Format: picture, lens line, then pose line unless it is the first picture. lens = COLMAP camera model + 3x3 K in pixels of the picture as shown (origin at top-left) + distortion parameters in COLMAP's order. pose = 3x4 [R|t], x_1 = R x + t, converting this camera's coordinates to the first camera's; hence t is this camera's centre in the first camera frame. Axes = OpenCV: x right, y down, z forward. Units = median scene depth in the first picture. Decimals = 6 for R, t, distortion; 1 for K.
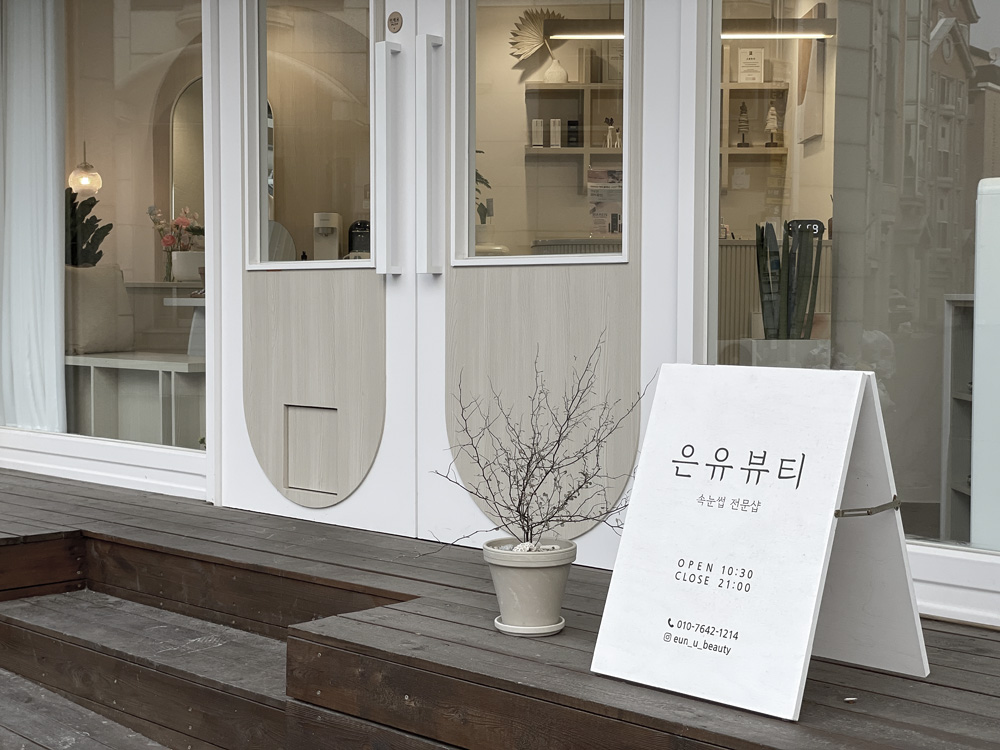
lens RADIAL K [[1476.5, 0, 500.0], [0, 1476.5, 375.0], [0, 0, 1]] dist [0.093382, 0.038103]
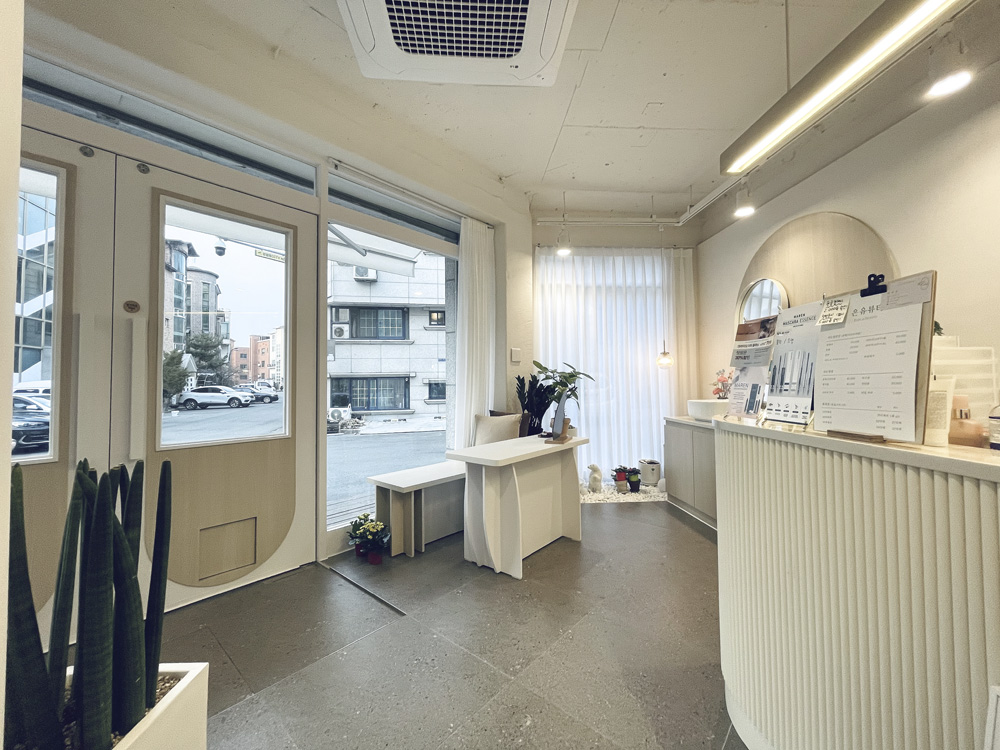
lens RADIAL K [[401.0, 0, 500.0], [0, 401.0, 375.0], [0, 0, 1]] dist [0.000102, -0.000004]
pose [[0.047590, -0.021830, -0.998628, 0.209230], [-0.043930, 0.998748, -0.023926, -0.086152], [0.997900, 0.045008, 0.046572, 0.727207]]
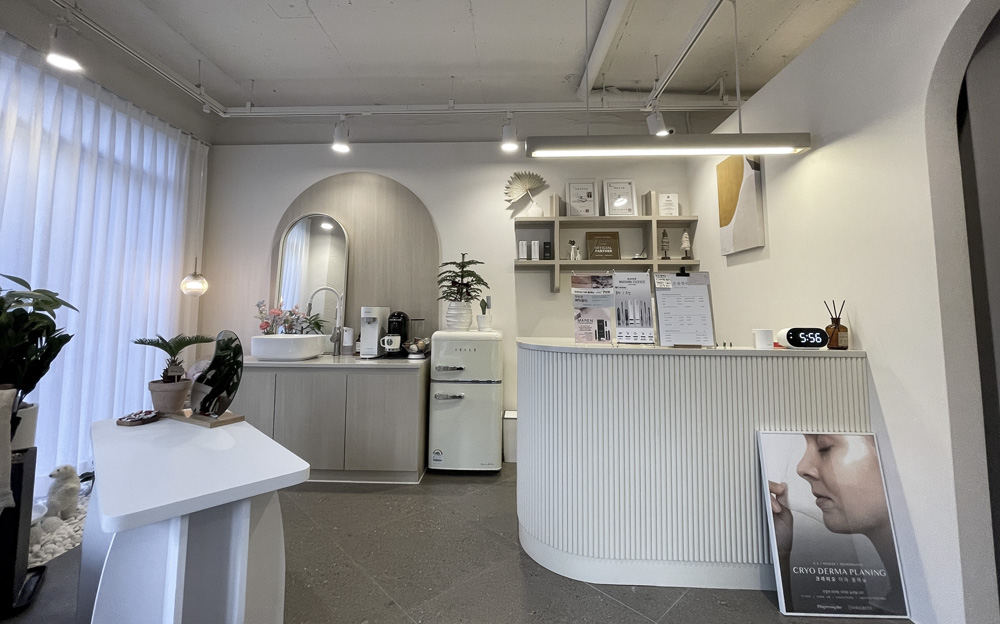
lens RADIAL K [[413.2, 0, 493.7], [0, 413.2, 275.4], [0, 0, 1]] dist [-0.001132, -0.000084]
pose [[0.998534, -0.003344, -0.054028, 0.018515], [-0.004162, 0.990393, -0.138218, -0.083126], [0.053971, 0.138240, 0.988927, 0.601186]]
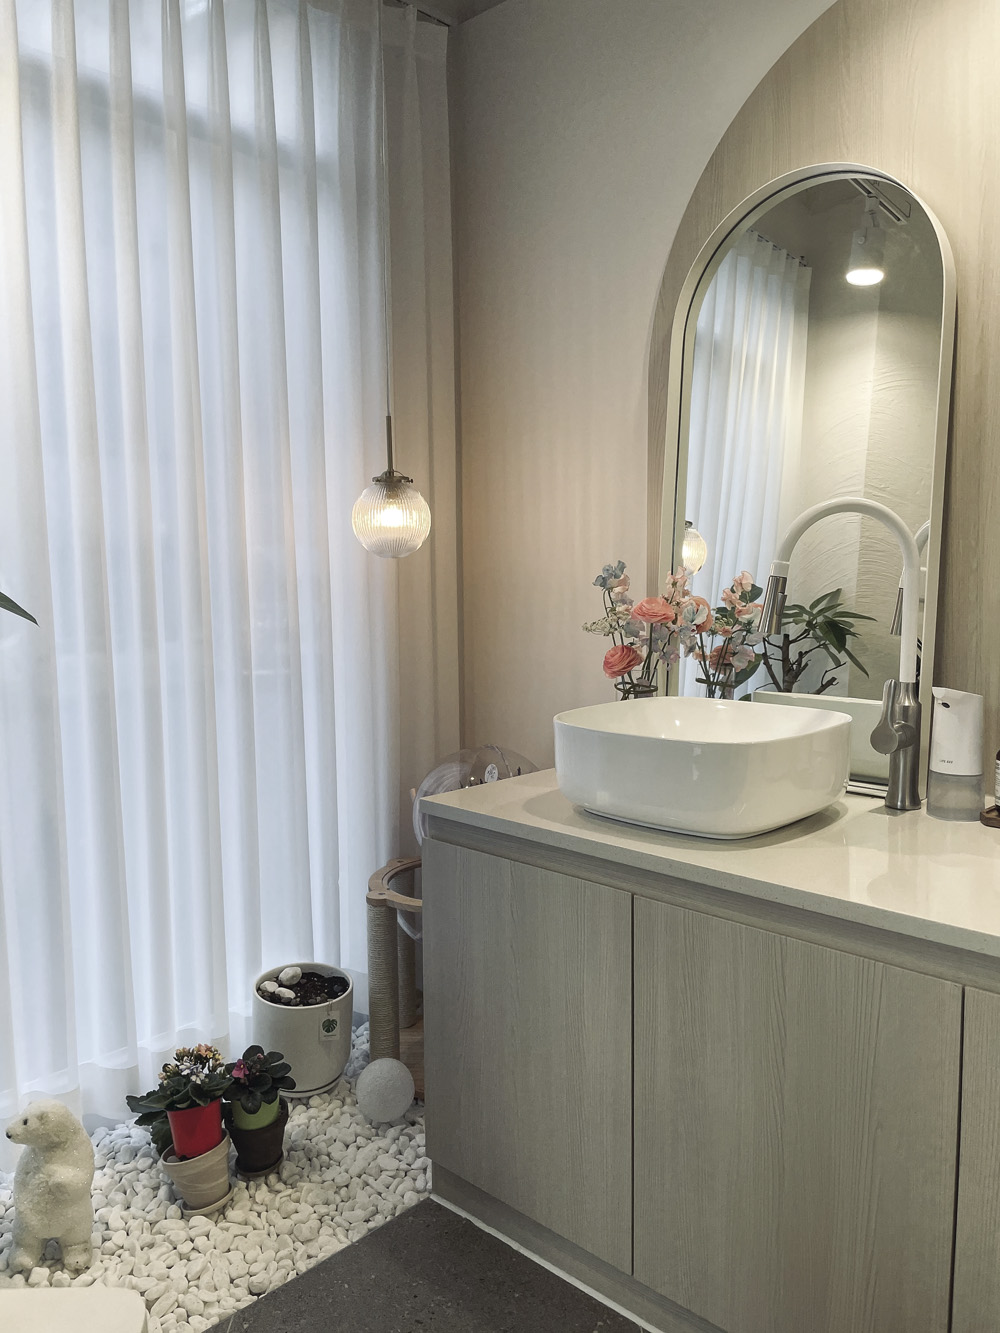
lens RADIAL K [[1011.4, 0, 493.0], [0, 1011.4, 636.5], [0, 0, 1]] dist [0.037812, -0.010635]
pose [[0.695909, 0.049652, -0.716411, -0.063635], [-0.027051, 0.998711, 0.042941, -0.105535], [0.717620, -0.010504, 0.696355, 0.788741]]
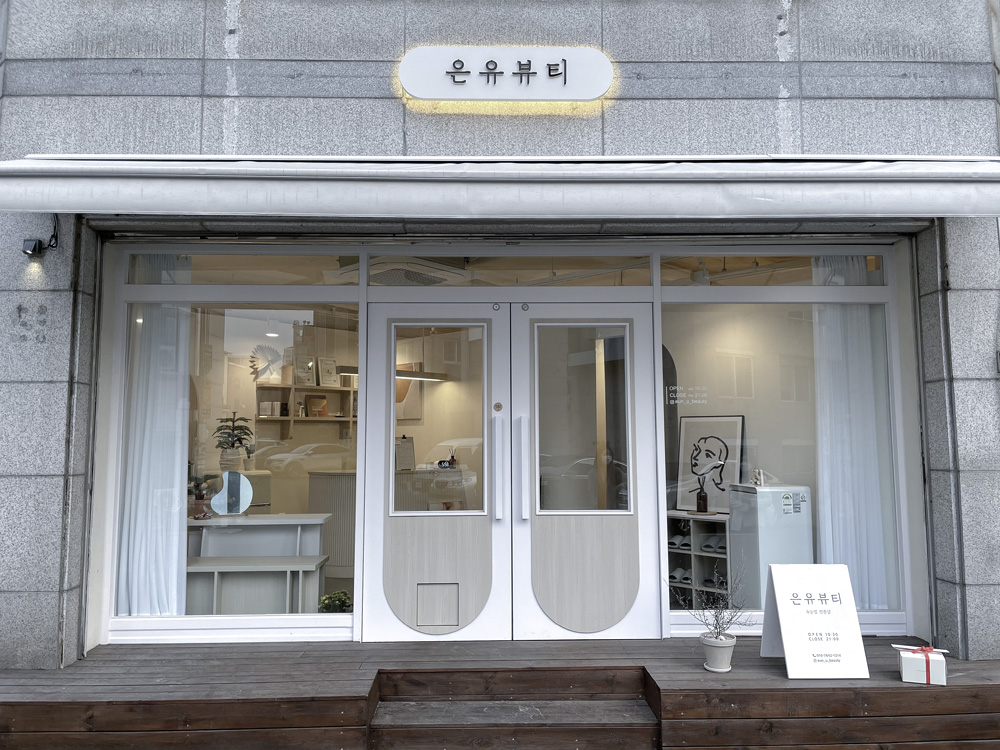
lens RADIAL K [[758.8, 0, 500.0], [0, 758.8, 375.0], [0, 0, 1]] dist [0.037812, -0.010635]
pose [[0.706143, 0.054126, 0.705997, -0.462730], [0.043224, 0.991919, -0.119279, -0.076141], [-0.706748, 0.114745, 0.698098, 0.091357]]
